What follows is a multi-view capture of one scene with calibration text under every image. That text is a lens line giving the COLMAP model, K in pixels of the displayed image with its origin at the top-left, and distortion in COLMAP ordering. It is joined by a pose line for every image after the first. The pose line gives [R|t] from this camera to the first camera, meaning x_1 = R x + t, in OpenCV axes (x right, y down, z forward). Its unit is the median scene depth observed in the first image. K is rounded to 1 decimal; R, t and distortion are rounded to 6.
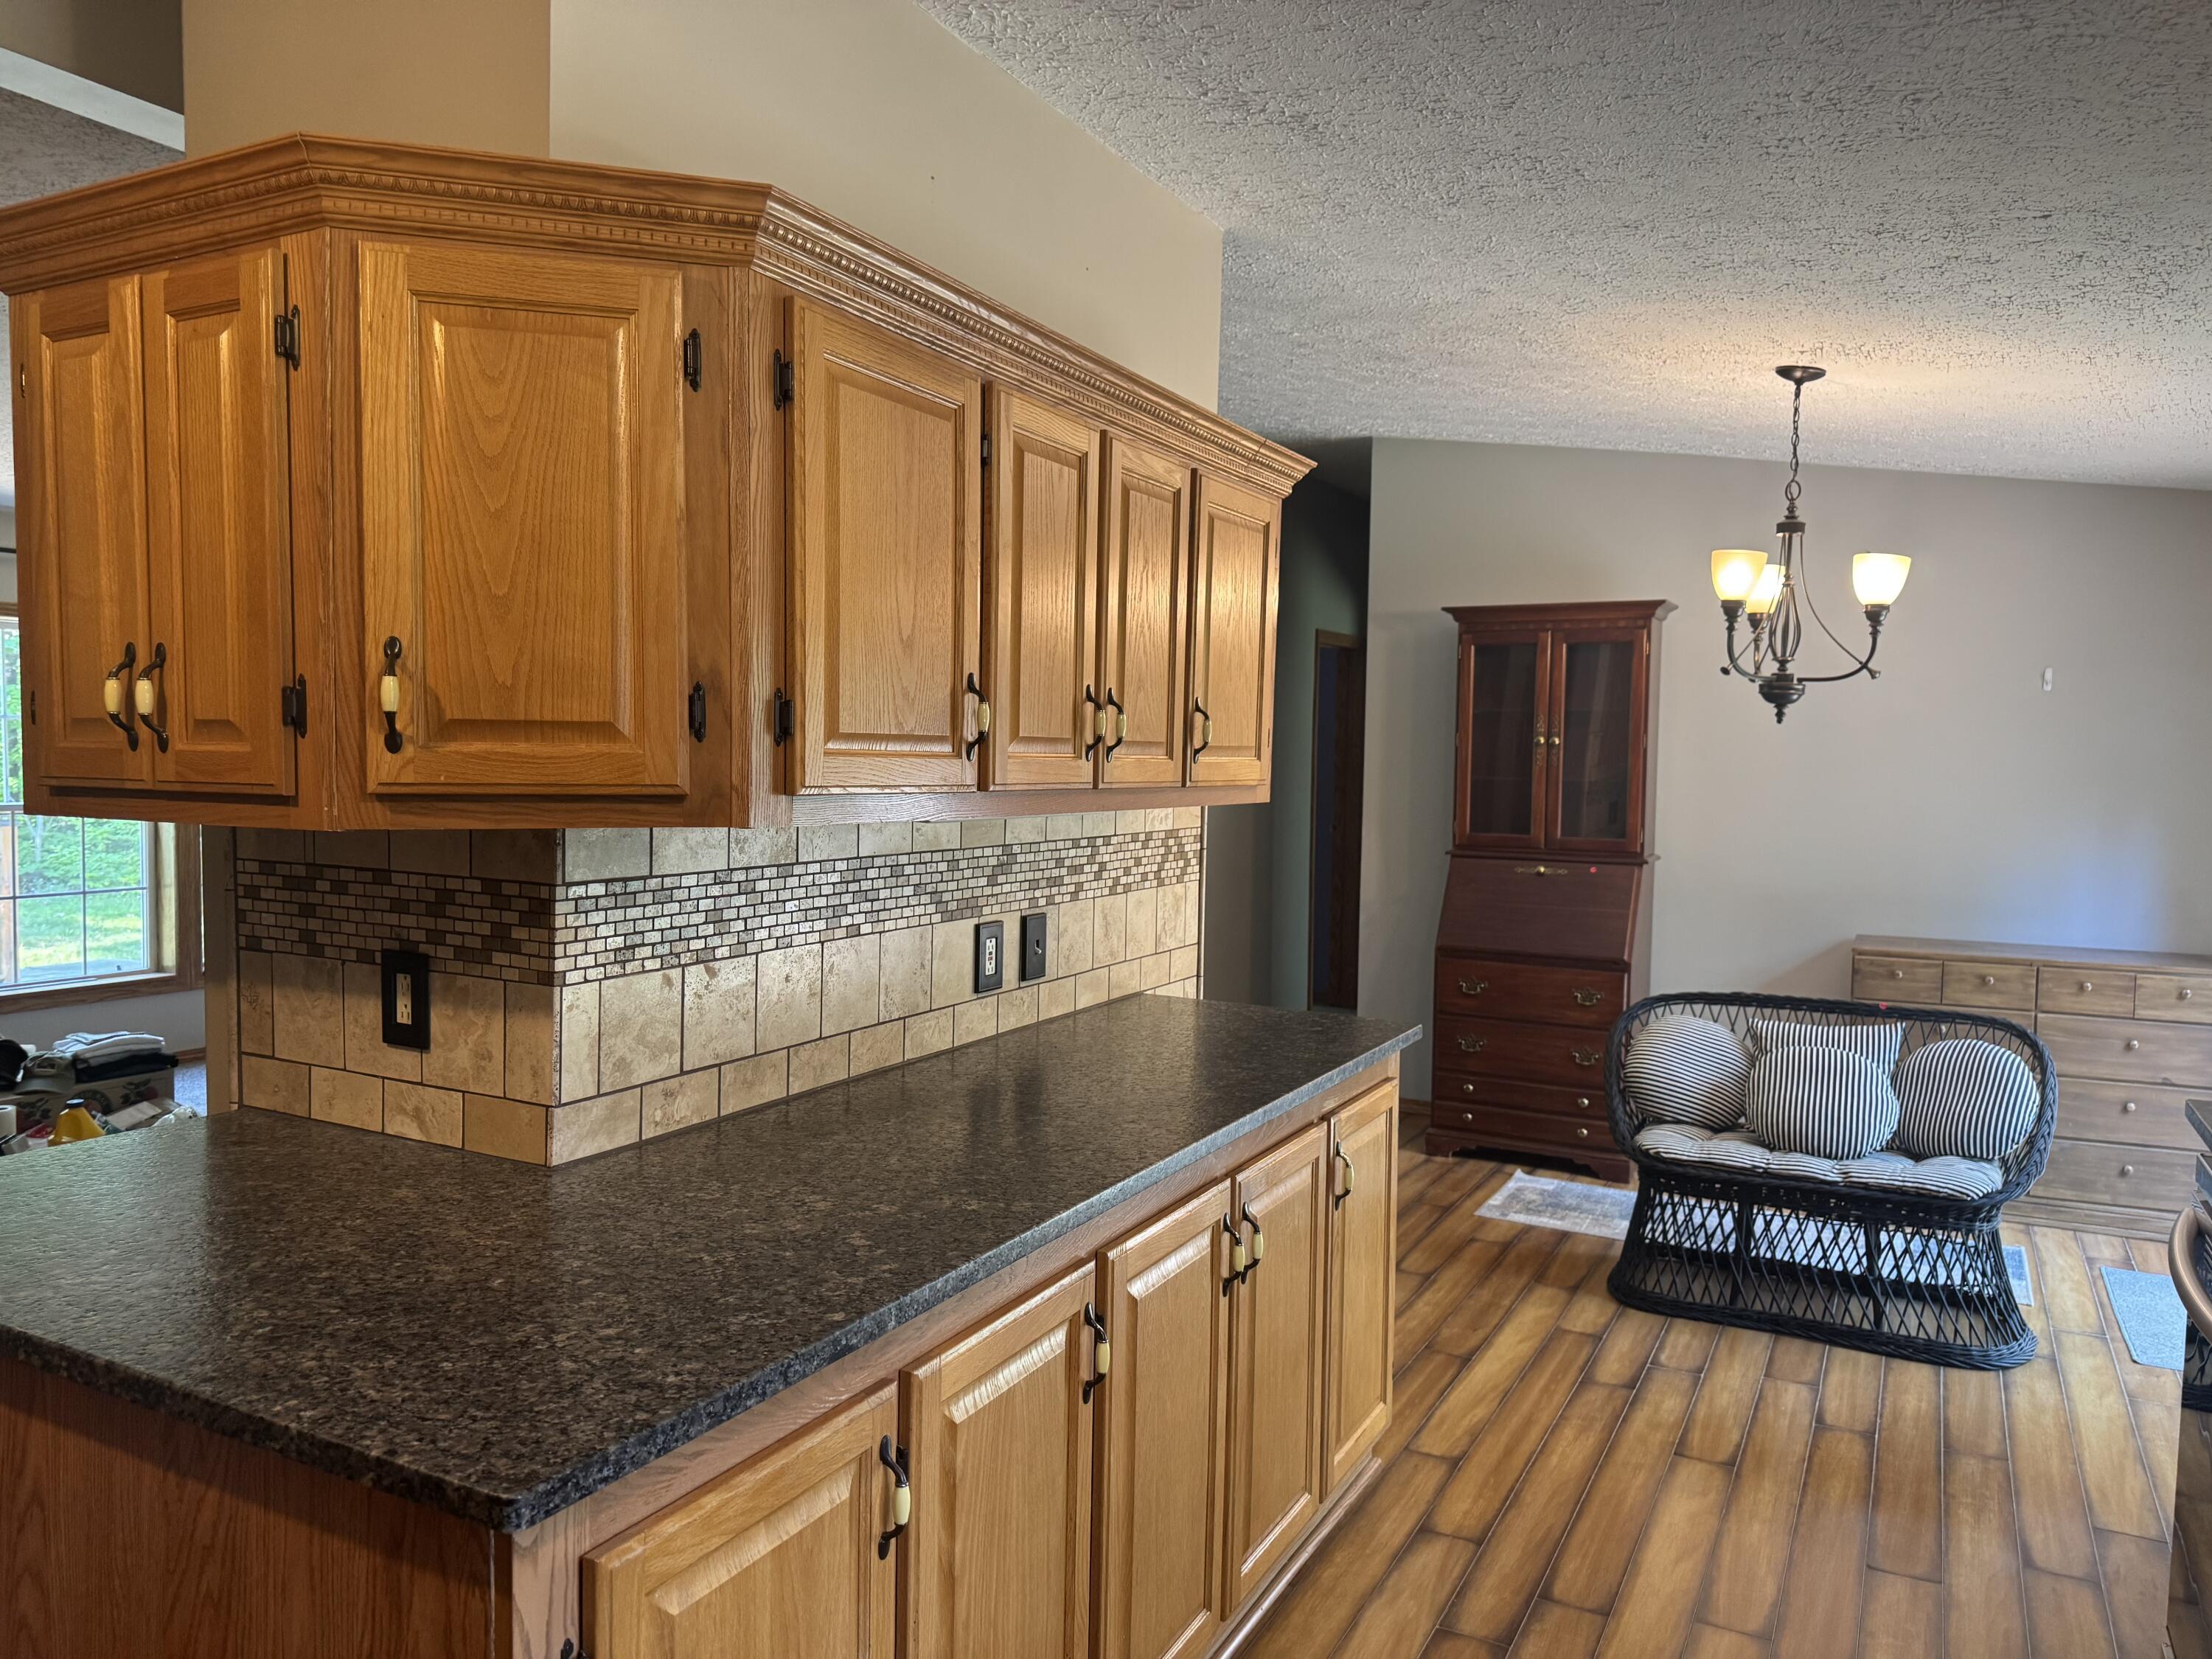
lens RADIAL K [[1566.7, 0, 1095.2], [0, 1566.7, 835.6], [0, 0, 1]] dist [0.016989, -0.014003]
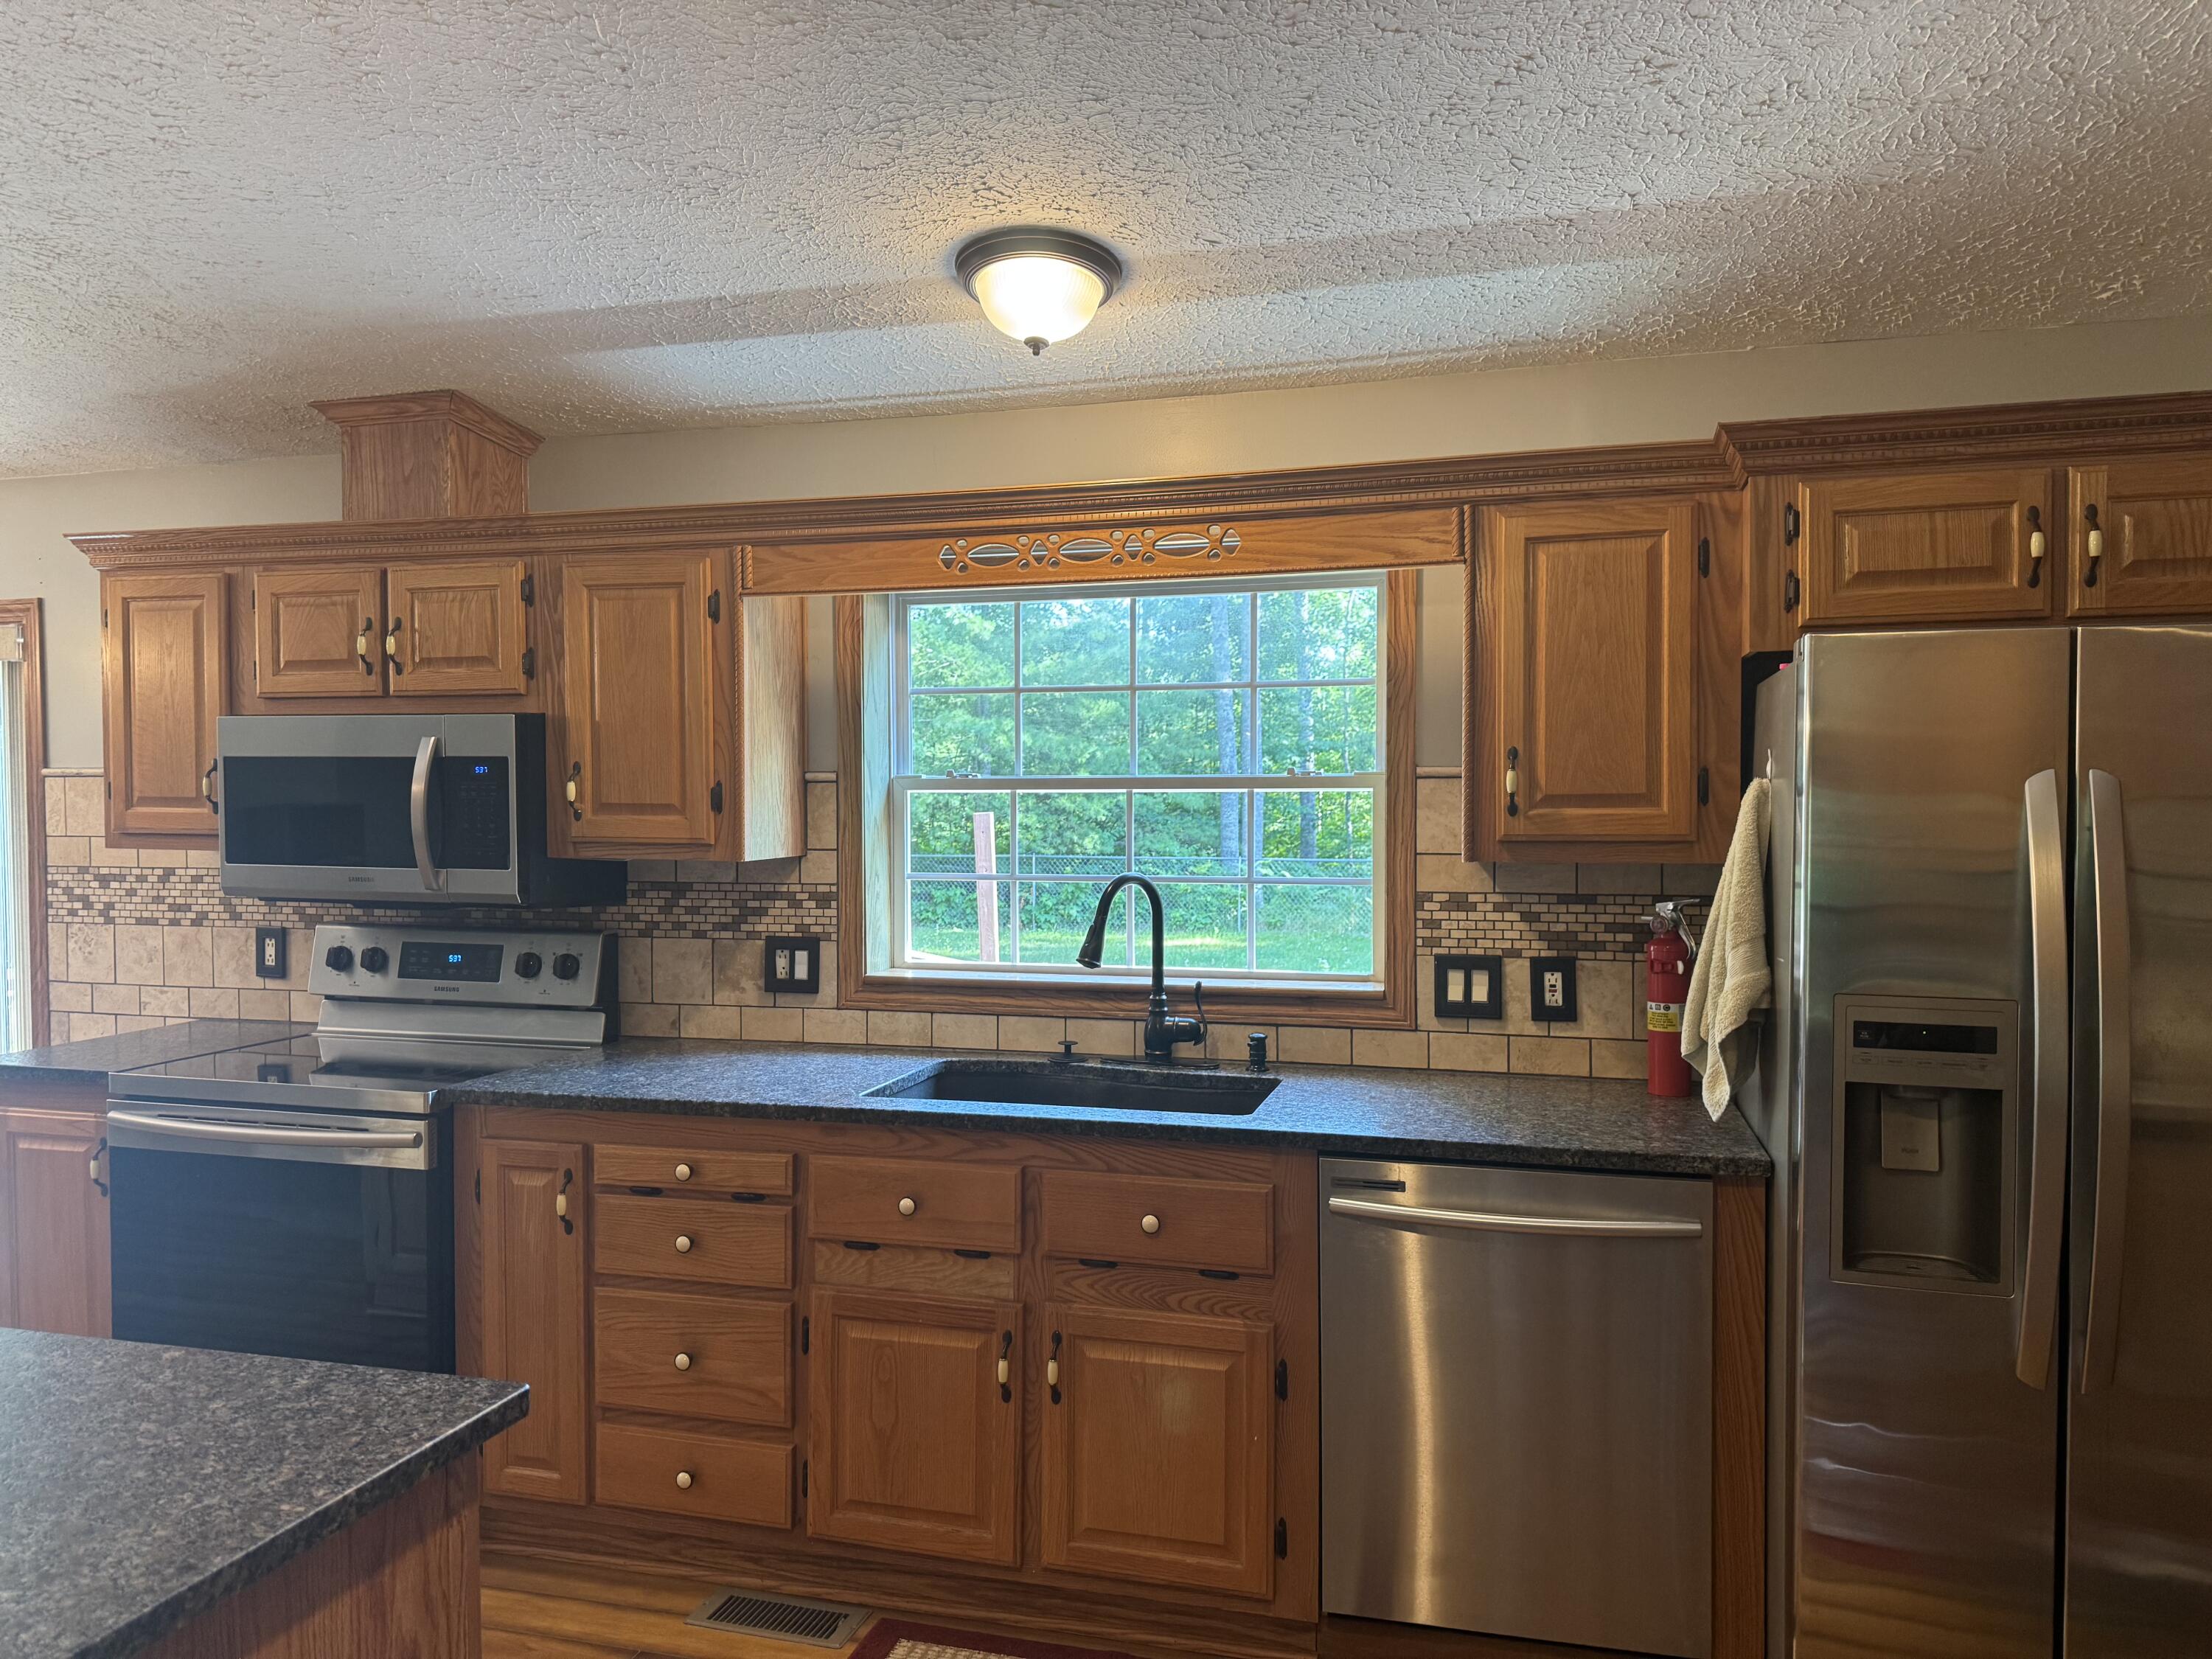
lens RADIAL K [[1539.5, 0, 1096.2], [0, 1539.5, 835.4], [0, 0, 1]] dist [0.081698, -0.101183]
pose [[-0.207327, -0.042192, 0.977361, -0.637038], [0.055029, 0.996985, 0.054712, -0.032559], [-0.976723, 0.065127, -0.204380, 0.281641]]
